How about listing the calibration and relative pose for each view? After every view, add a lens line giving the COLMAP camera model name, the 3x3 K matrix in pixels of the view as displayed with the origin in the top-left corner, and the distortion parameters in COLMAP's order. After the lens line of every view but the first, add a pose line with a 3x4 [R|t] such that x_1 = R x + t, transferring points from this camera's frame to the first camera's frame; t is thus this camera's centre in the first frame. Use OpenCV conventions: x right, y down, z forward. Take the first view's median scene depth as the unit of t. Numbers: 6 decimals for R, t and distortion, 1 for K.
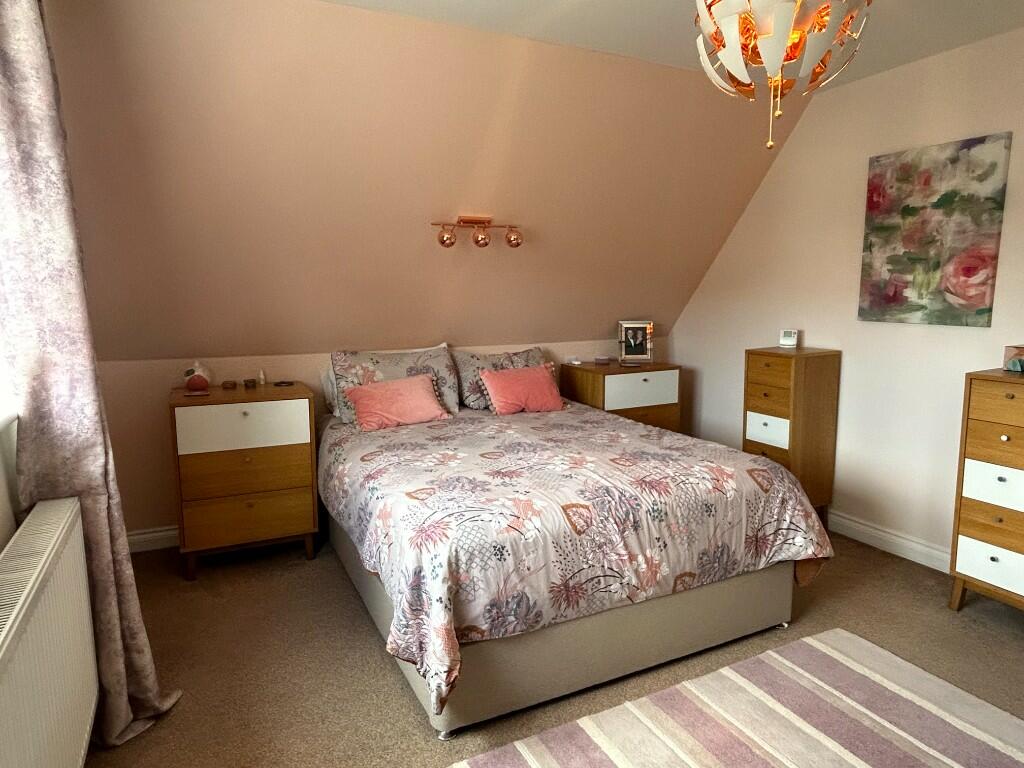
lens RADIAL K [[640.7, 0, 508.6], [0, 640.7, 383.3], [0, 0, 1]] dist [0.005898, -0.003846]
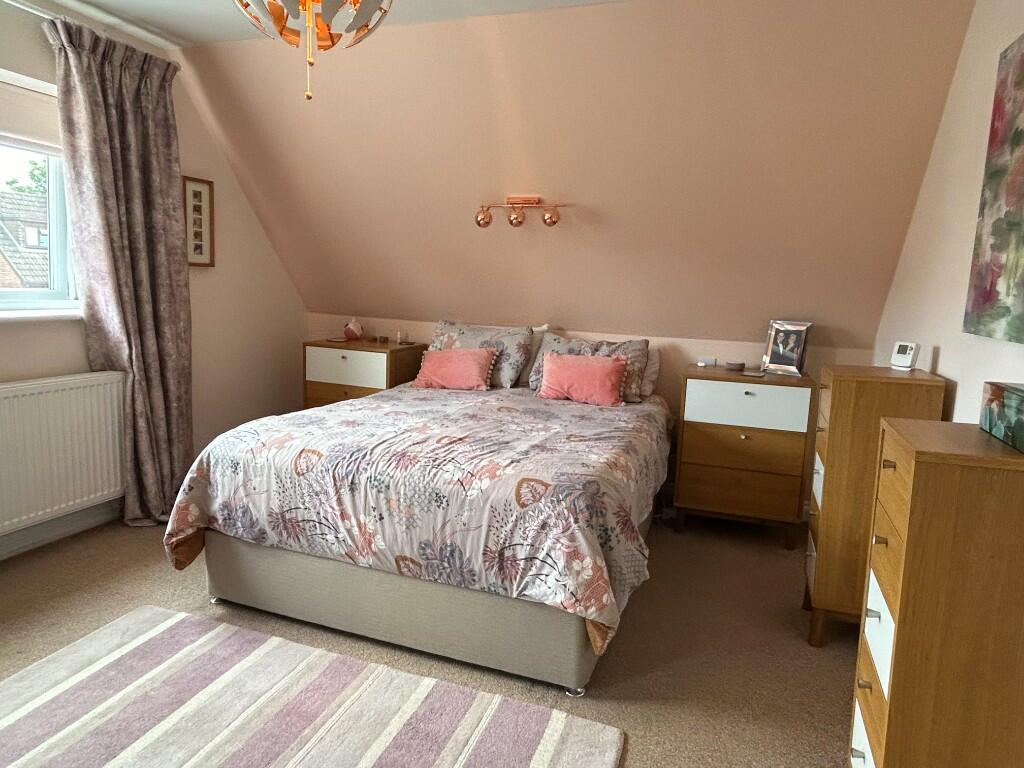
lens RADIAL K [[640.7, 0, 508.3], [0, 640.7, 378.0], [0, 0, 1]] dist [0.005898, -0.003846]
pose [[0.692495, 0.138208, -0.708060, 1.038634], [-0.147855, 0.987833, 0.048213, -0.033653], [0.706108, 0.071303, 0.704505, 0.432232]]
